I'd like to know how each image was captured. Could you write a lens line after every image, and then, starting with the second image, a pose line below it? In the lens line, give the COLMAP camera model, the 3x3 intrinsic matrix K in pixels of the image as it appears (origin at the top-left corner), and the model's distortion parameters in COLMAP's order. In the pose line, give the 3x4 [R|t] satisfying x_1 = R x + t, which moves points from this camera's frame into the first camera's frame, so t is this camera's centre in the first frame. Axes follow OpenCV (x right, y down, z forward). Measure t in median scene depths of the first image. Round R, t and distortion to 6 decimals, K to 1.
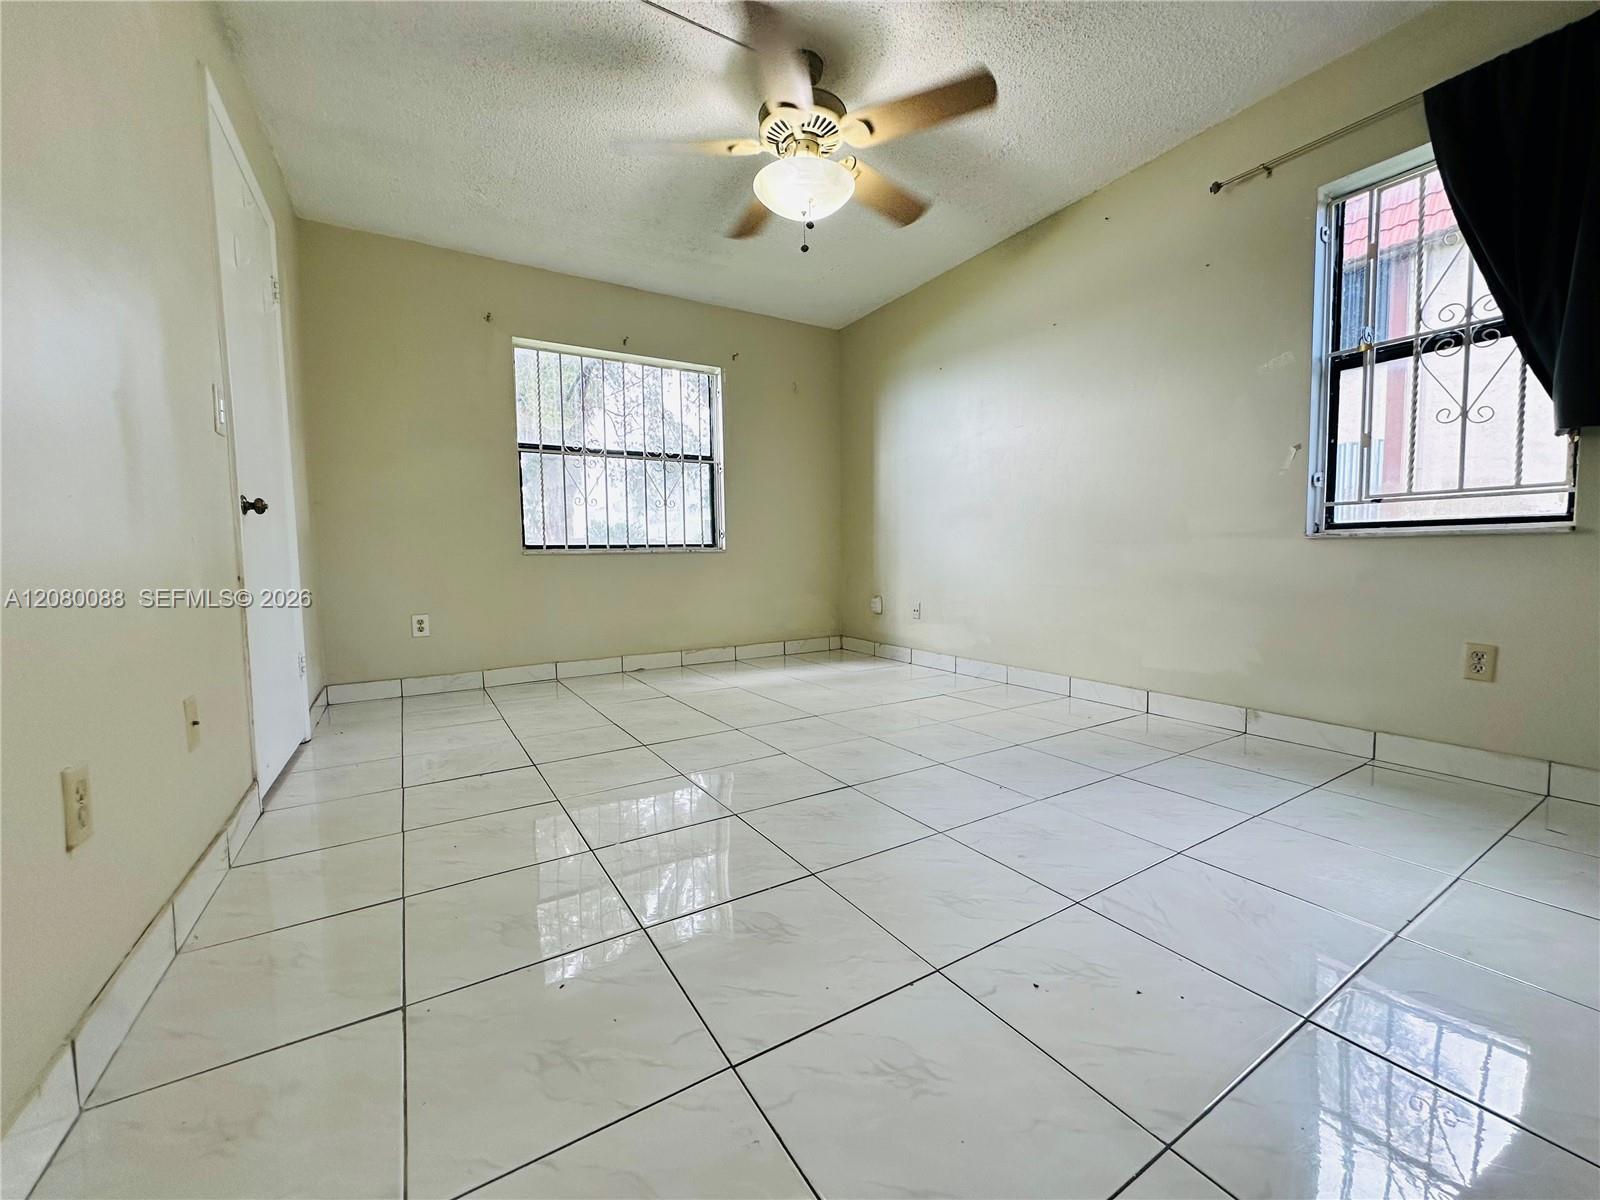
lens RADIAL K [[638.1, 0, 800.0], [0, 638.1, 600.0], [0, 0, 1]] dist [-0.000356, -0.000142]
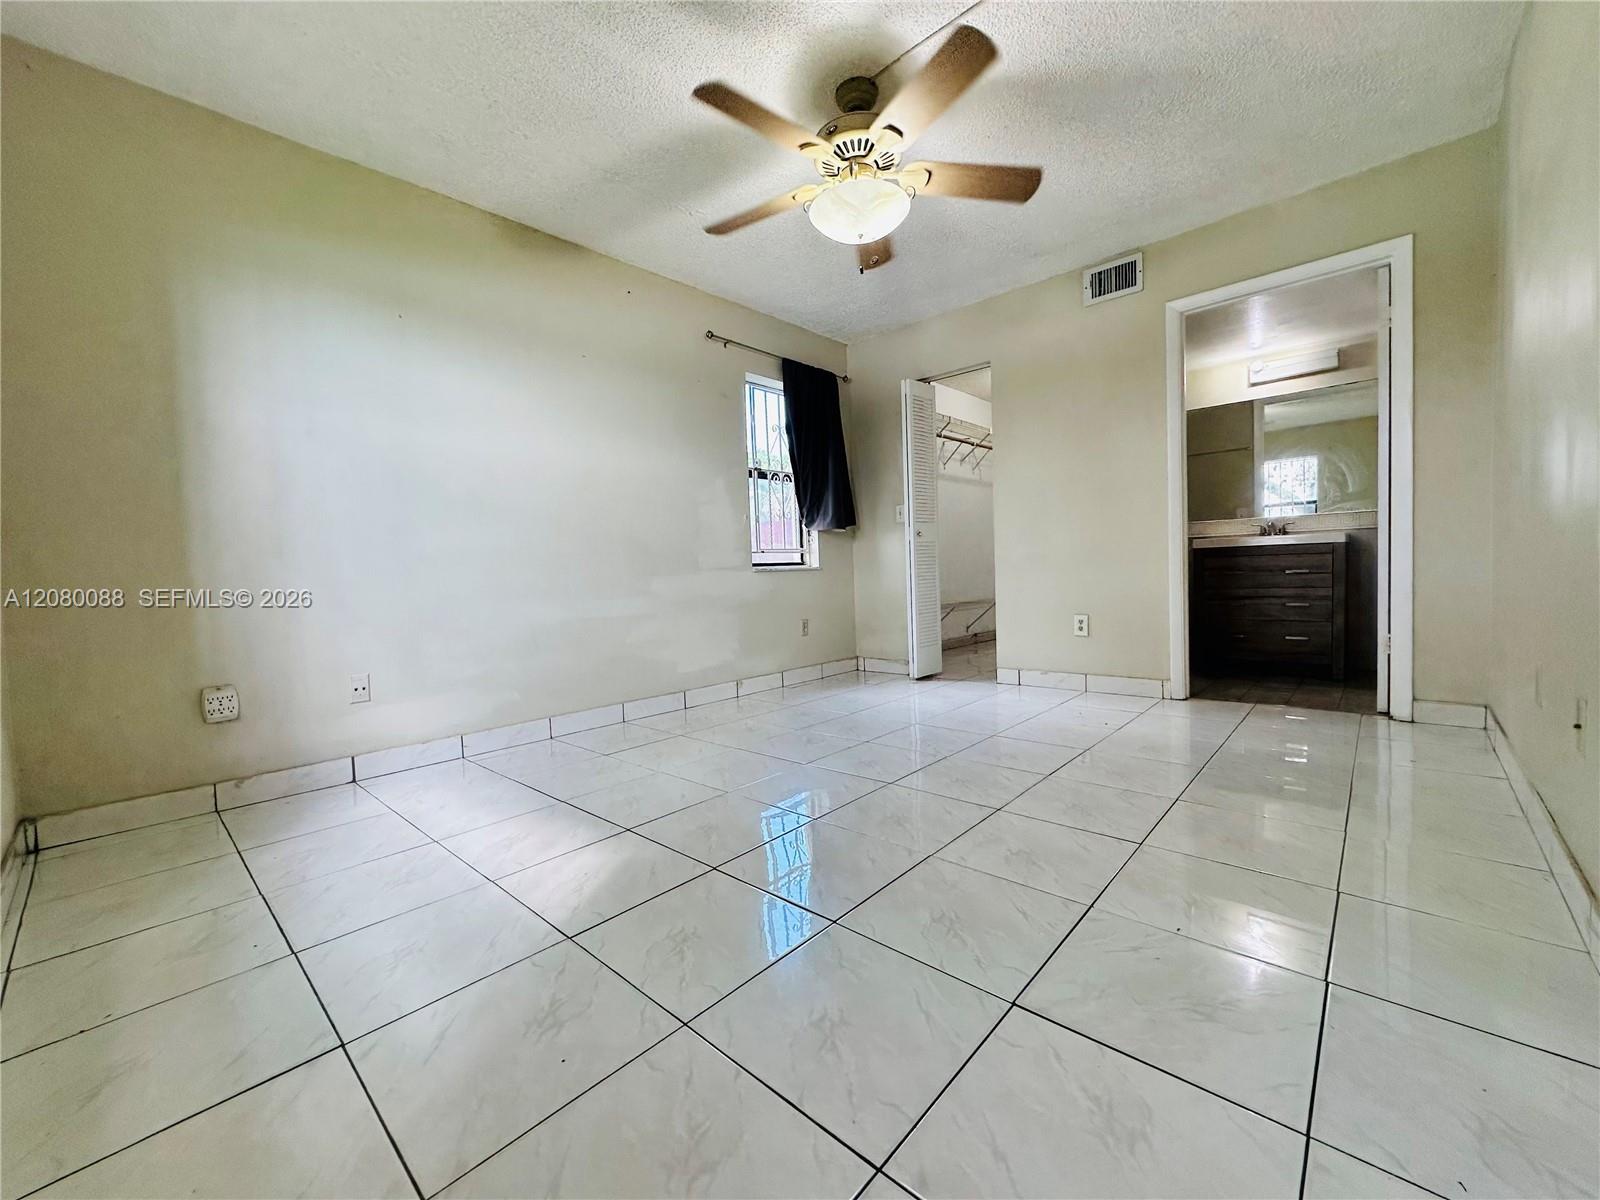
lens RADIAL K [[647.2, 0, 800.0], [0, 647.2, 600.0], [0, 0, 1]] dist [-0.000789, -0.000086]
pose [[-0.264782, -0.016125, 0.964174, -1.009260], [0.110640, 0.992749, 0.046987, -0.096741], [-0.957940, 0.119117, -0.261078, 1.480150]]
